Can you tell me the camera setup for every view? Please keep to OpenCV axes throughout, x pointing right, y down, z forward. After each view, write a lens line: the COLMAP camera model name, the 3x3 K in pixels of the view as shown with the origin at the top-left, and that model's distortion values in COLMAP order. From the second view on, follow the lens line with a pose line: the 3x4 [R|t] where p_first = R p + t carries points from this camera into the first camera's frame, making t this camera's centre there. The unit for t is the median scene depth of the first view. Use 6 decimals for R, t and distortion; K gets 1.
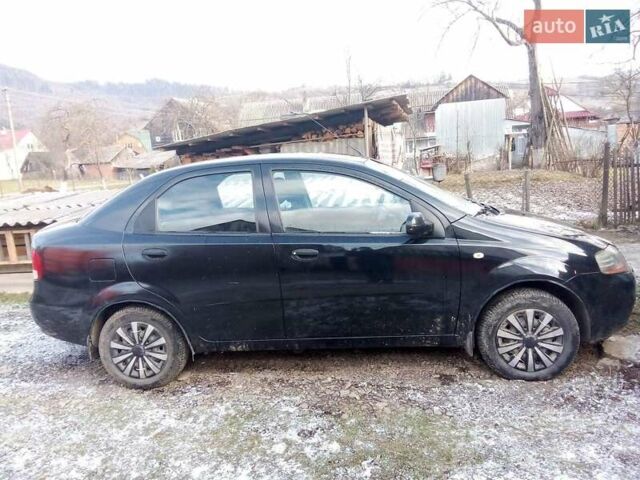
lens RADIAL K [[530.9, 0, 320.0], [0, 530.9, 240.0], [0, 0, 1]] dist [0.043639, -0.006098]
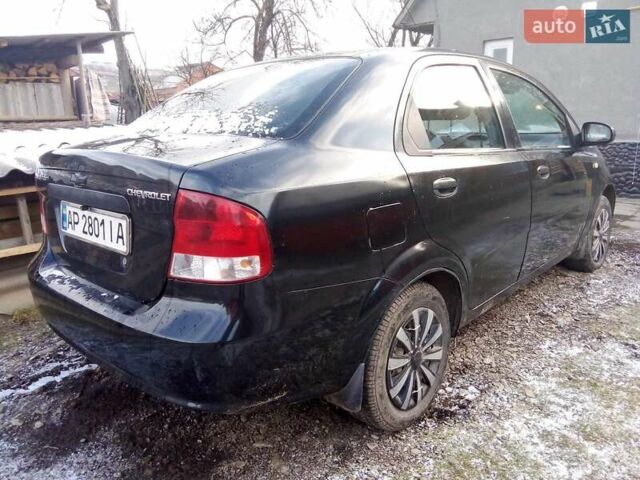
lens RADIAL K [[530.9, 0, 320.0], [0, 530.9, 240.0], [0, 0, 1]] dist [0.043639, -0.006098]
pose [[0.556242, -0.141345, 0.818912, -0.853991], [0.134455, 0.987753, 0.079159, 0.018416], [-0.820071, 0.066075, 0.568434, 0.744930]]
